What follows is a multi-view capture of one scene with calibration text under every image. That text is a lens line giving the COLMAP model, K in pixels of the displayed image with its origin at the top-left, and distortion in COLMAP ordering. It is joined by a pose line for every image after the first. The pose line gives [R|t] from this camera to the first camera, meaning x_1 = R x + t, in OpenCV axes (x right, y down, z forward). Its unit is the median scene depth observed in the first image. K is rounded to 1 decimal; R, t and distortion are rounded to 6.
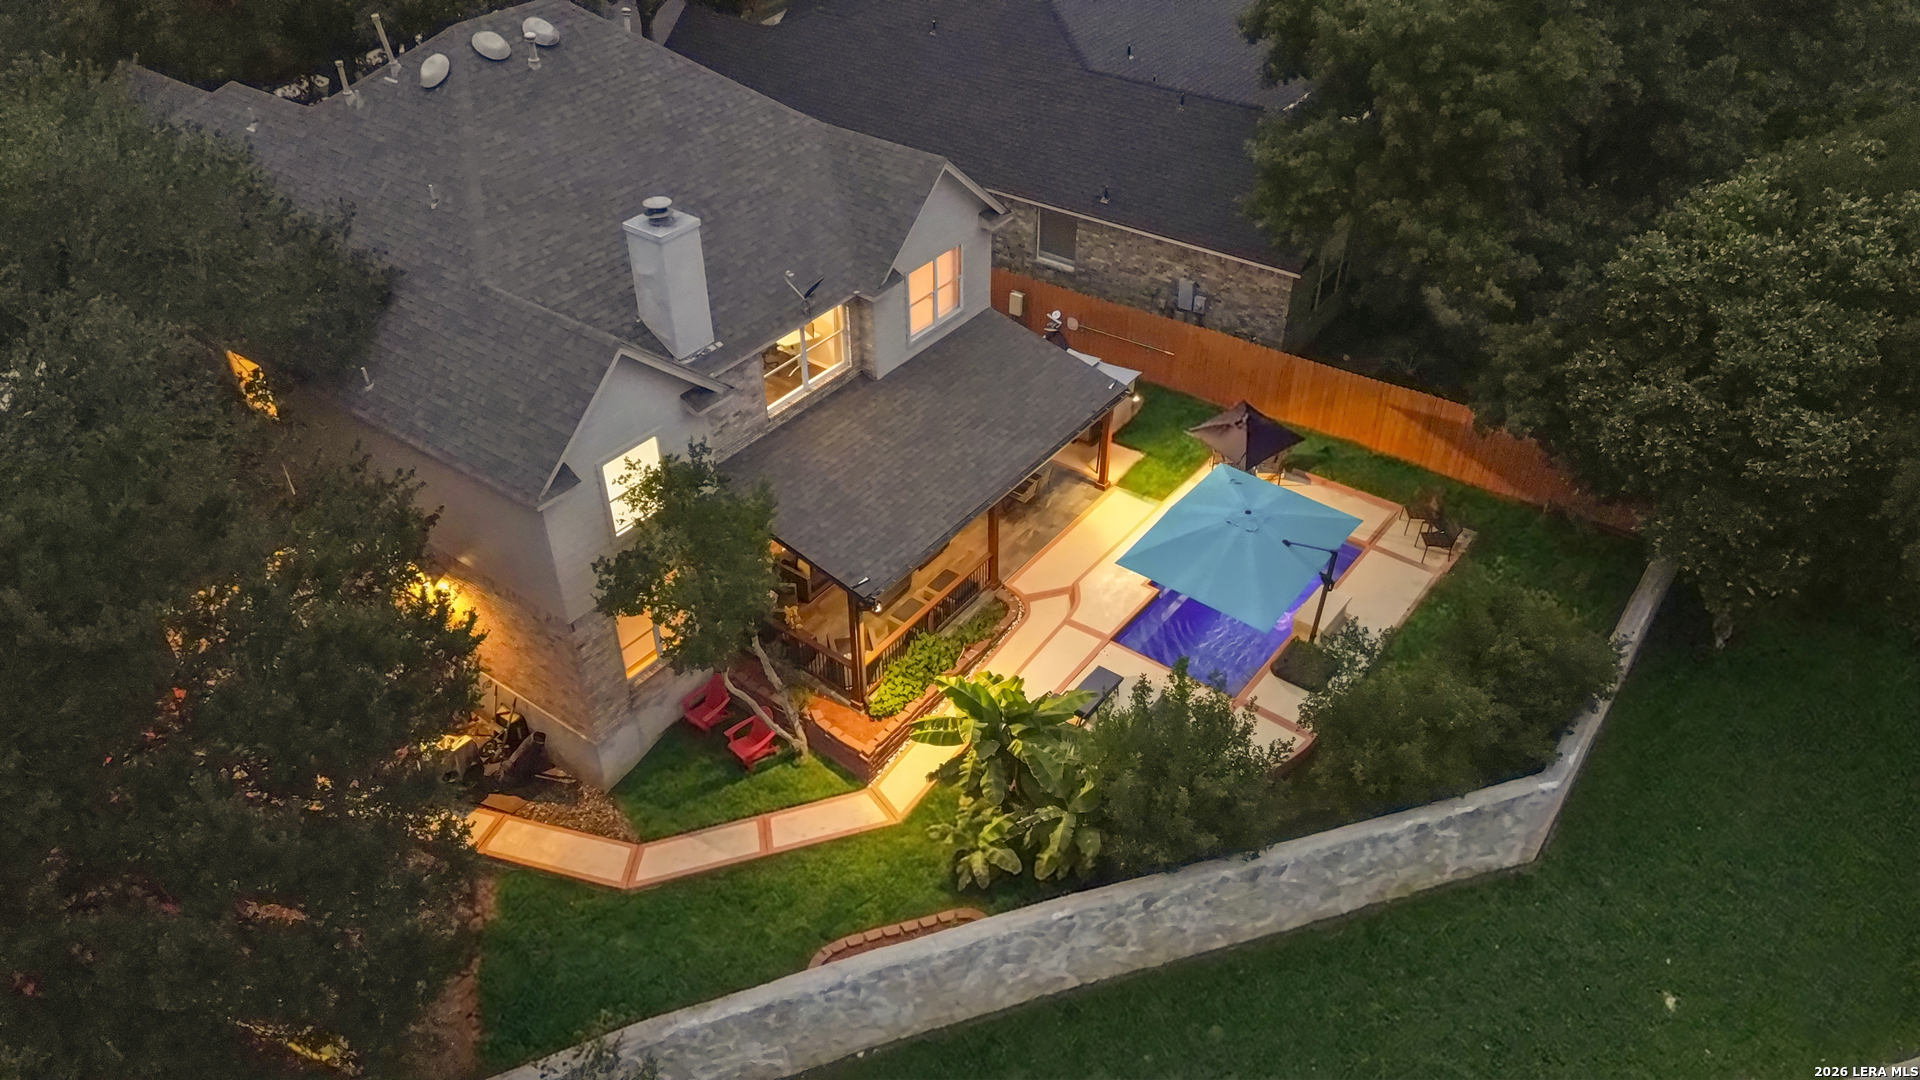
lens RADIAL K [[1309.8, 0, 960.6], [0, 1309.8, 554.9], [0, 0, 1]] dist [0.006983, -0.011524]
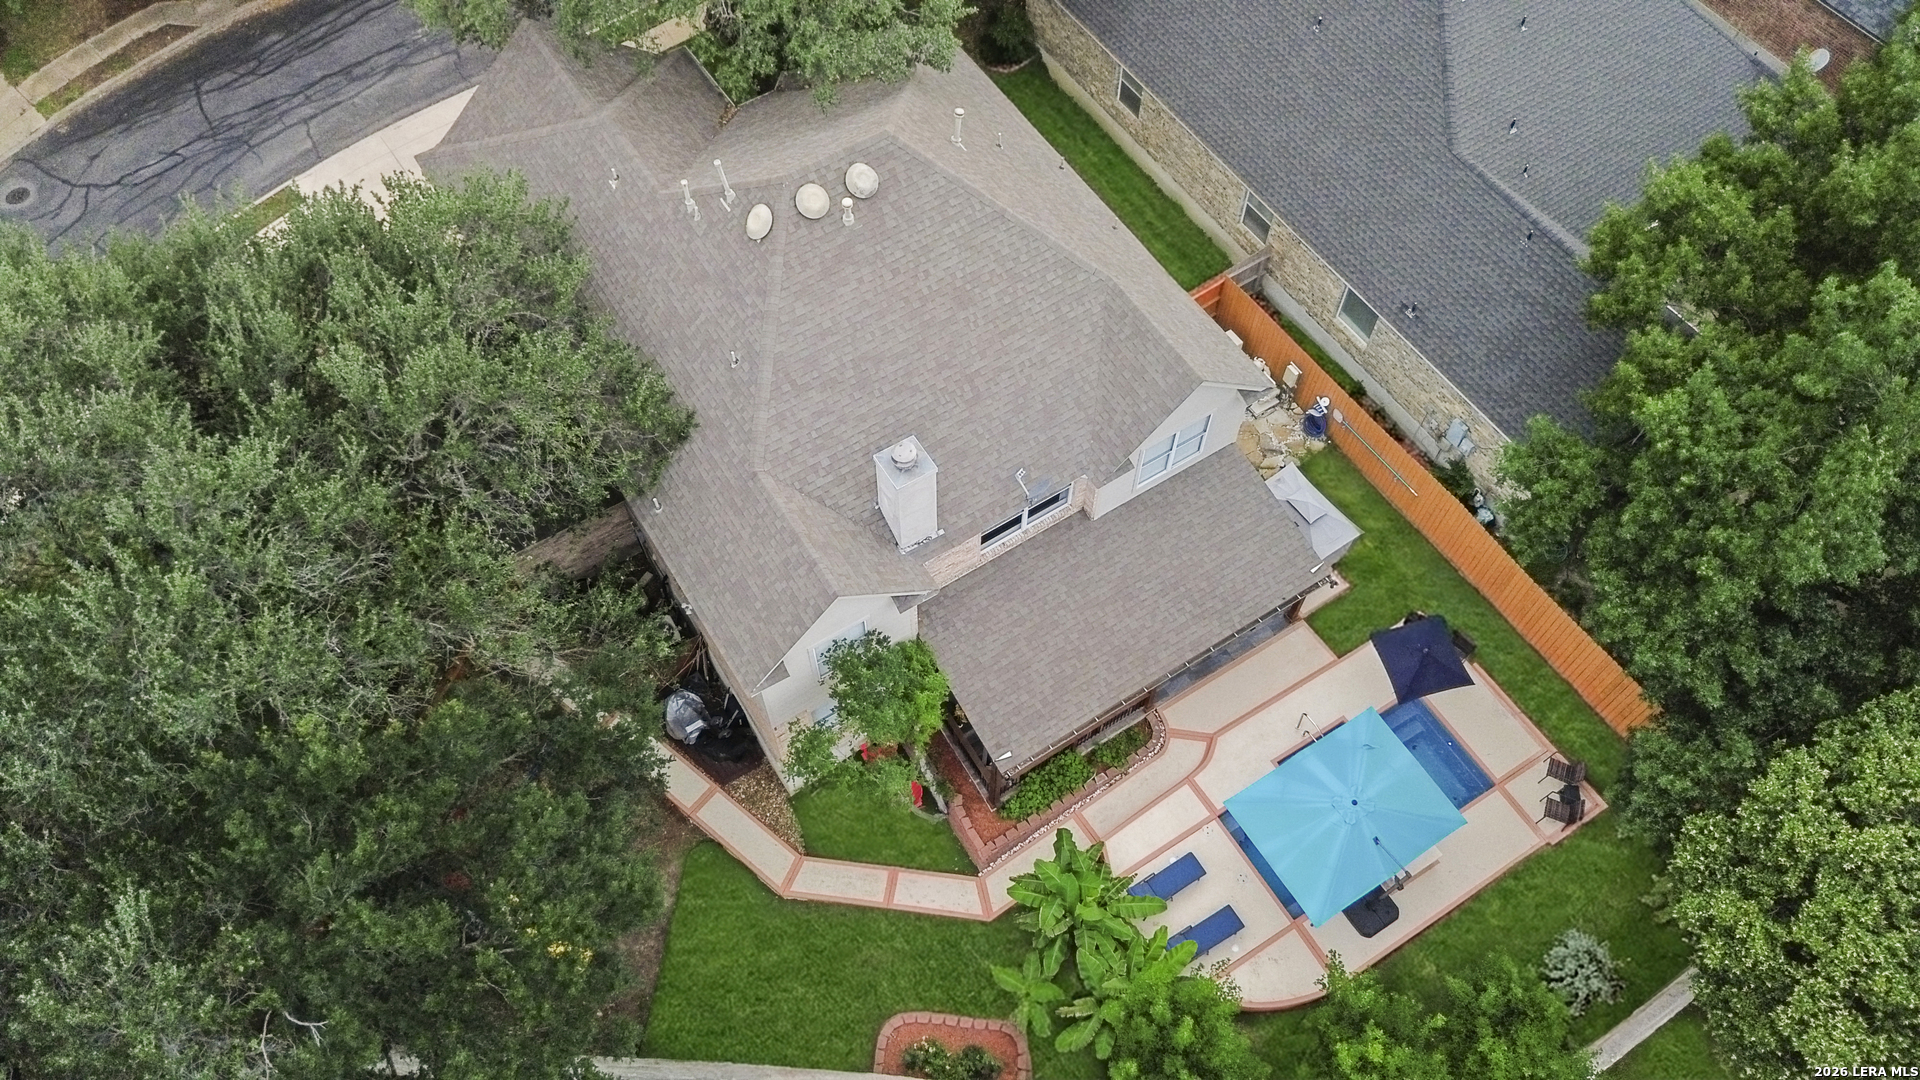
lens RADIAL K [[1309.8, 0, 949.0], [0, 1309.8, 550.9], [0, 0, 1]] dist [0.006983, -0.011524]
pose [[0.929725, 0.314071, -0.192277, 0.047281], [-0.219810, 0.892213, 0.394513, -0.581728], [0.295457, -0.324524, 0.898548, -0.039415]]
